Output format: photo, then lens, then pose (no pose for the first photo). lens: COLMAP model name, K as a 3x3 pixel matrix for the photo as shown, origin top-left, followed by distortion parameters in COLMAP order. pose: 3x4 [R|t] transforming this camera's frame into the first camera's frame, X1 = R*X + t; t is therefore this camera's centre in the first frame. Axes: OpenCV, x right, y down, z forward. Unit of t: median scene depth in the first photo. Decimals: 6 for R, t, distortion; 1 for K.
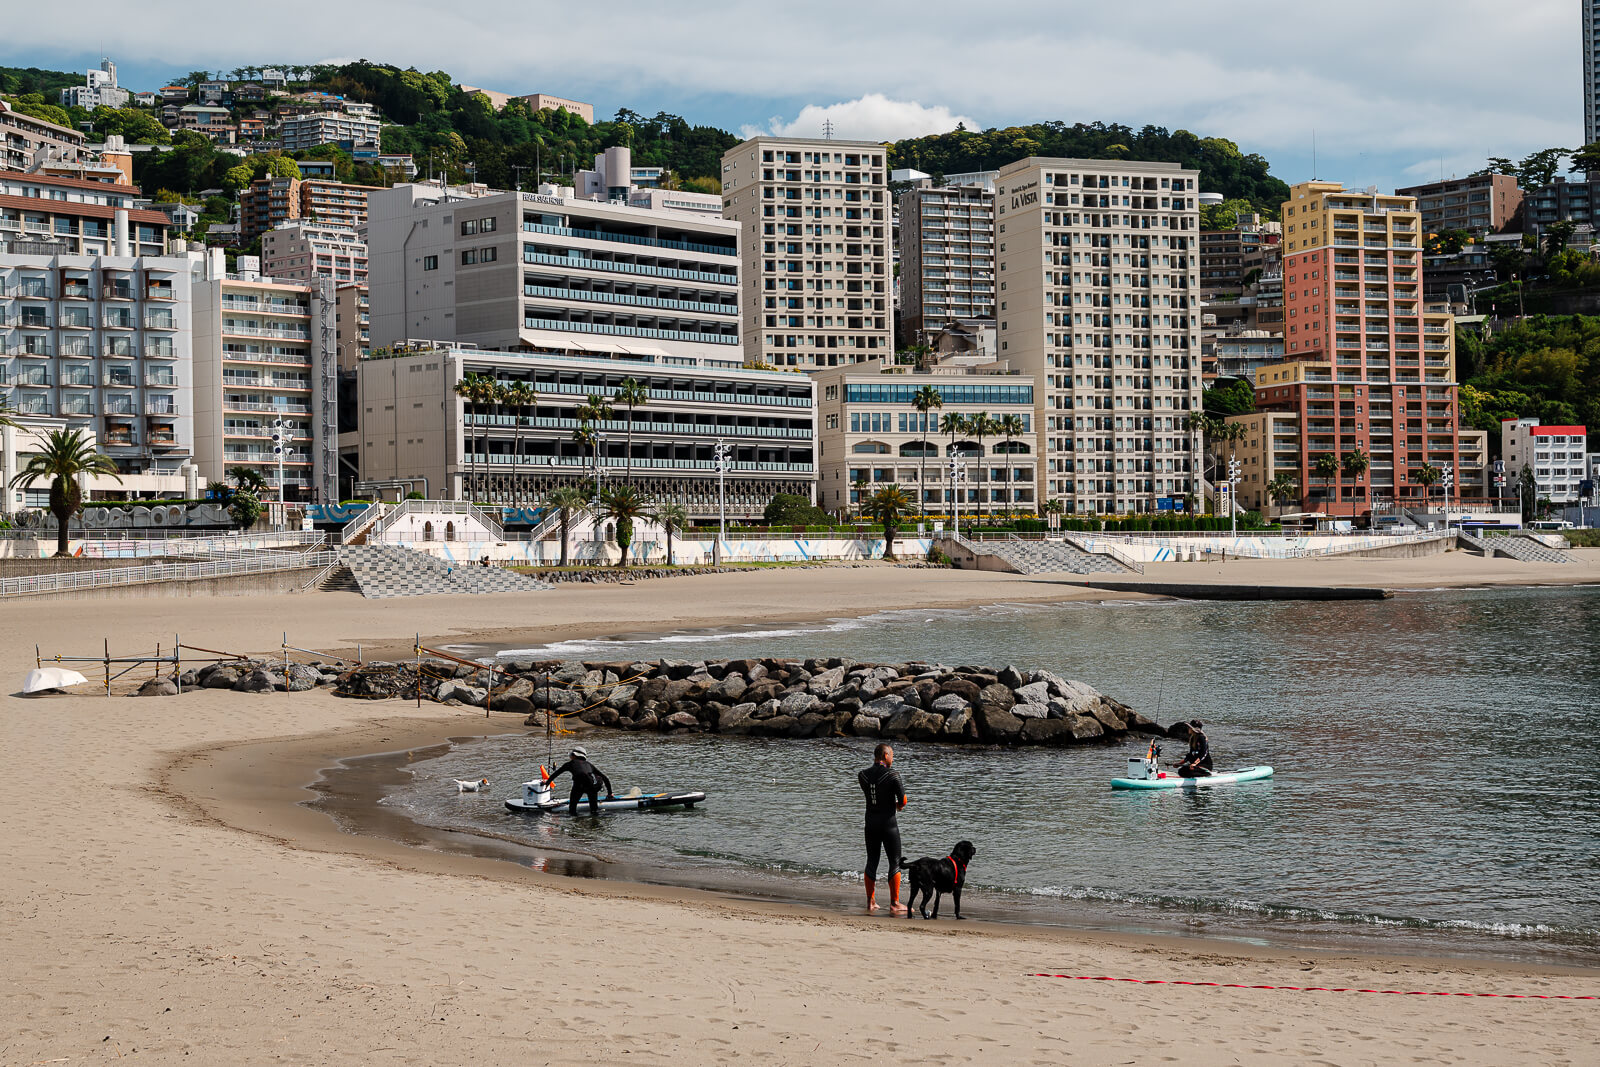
lens RADIAL K [[2639.2, 0, 761.1], [0, 2639.2, 533.0], [0, 0, 1]] dist [0.020233, -0.097539]
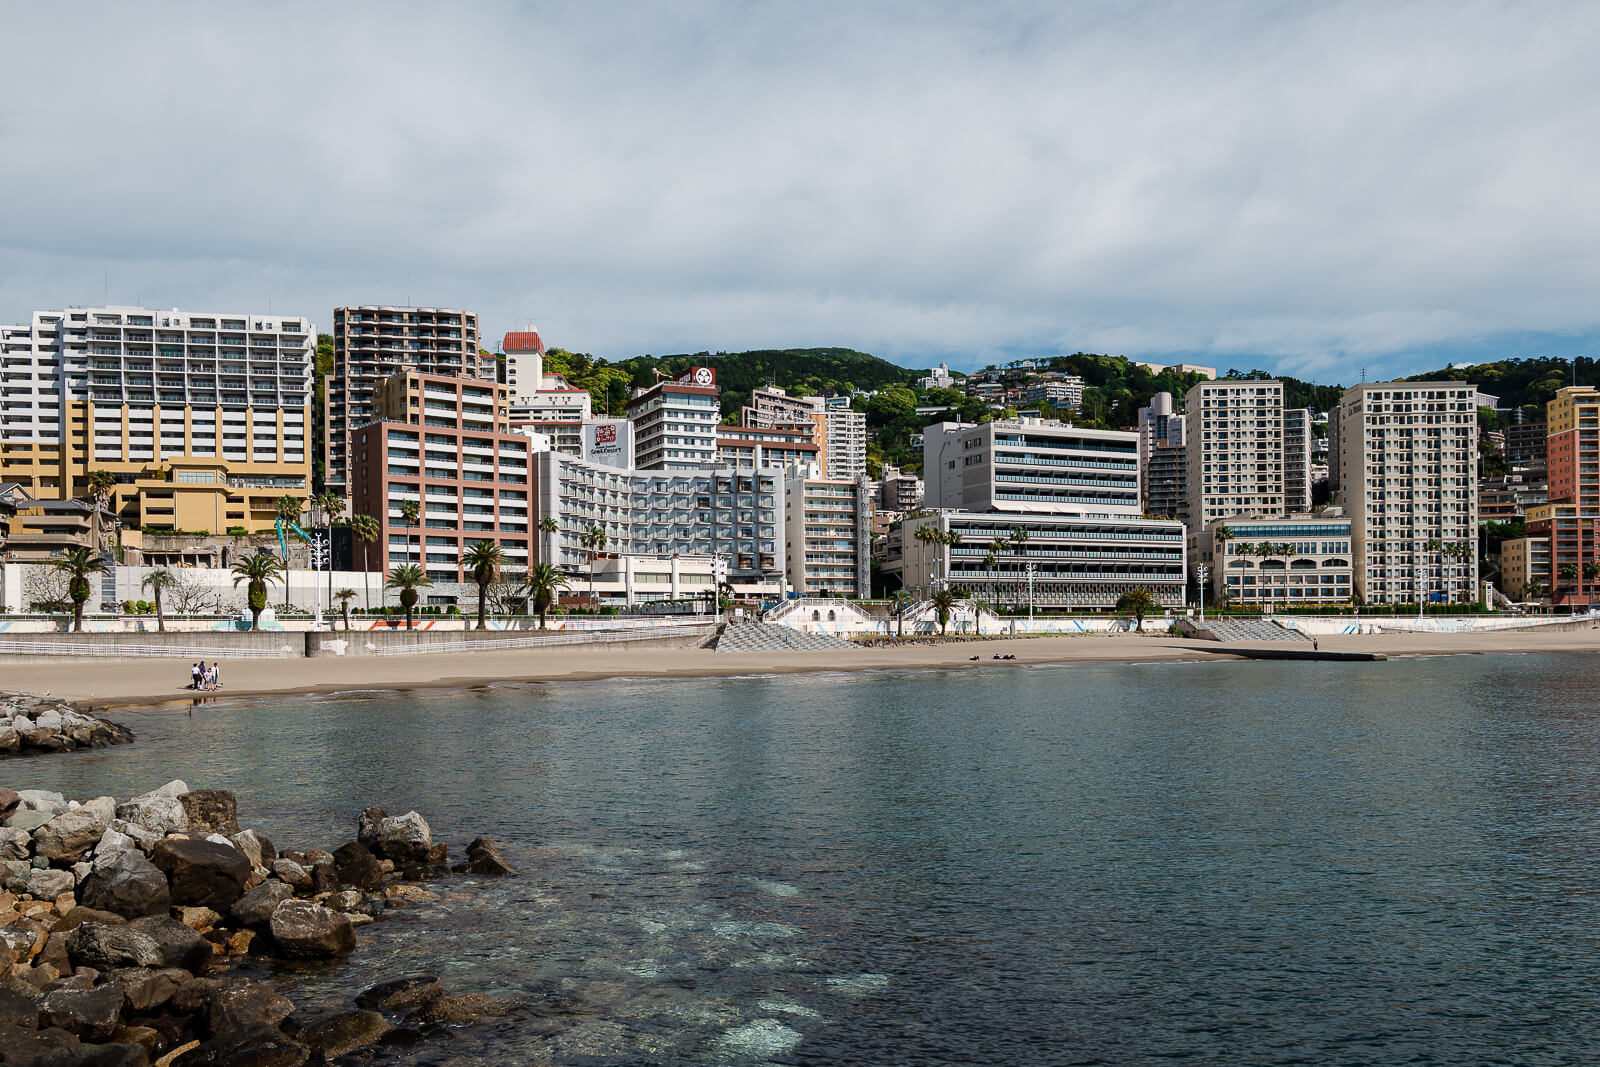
lens RADIAL K [[1414.8, 0, 799.0], [0, 1414.8, 647.9], [0, 0, 1]] dist [-0.006906, -0.000594]
pose [[0.909496, 0.011250, -0.415560, 0.156848], [-0.000705, 0.999674, 0.025521, -0.001802], [0.415712, -0.022918, 0.909207, 0.065944]]
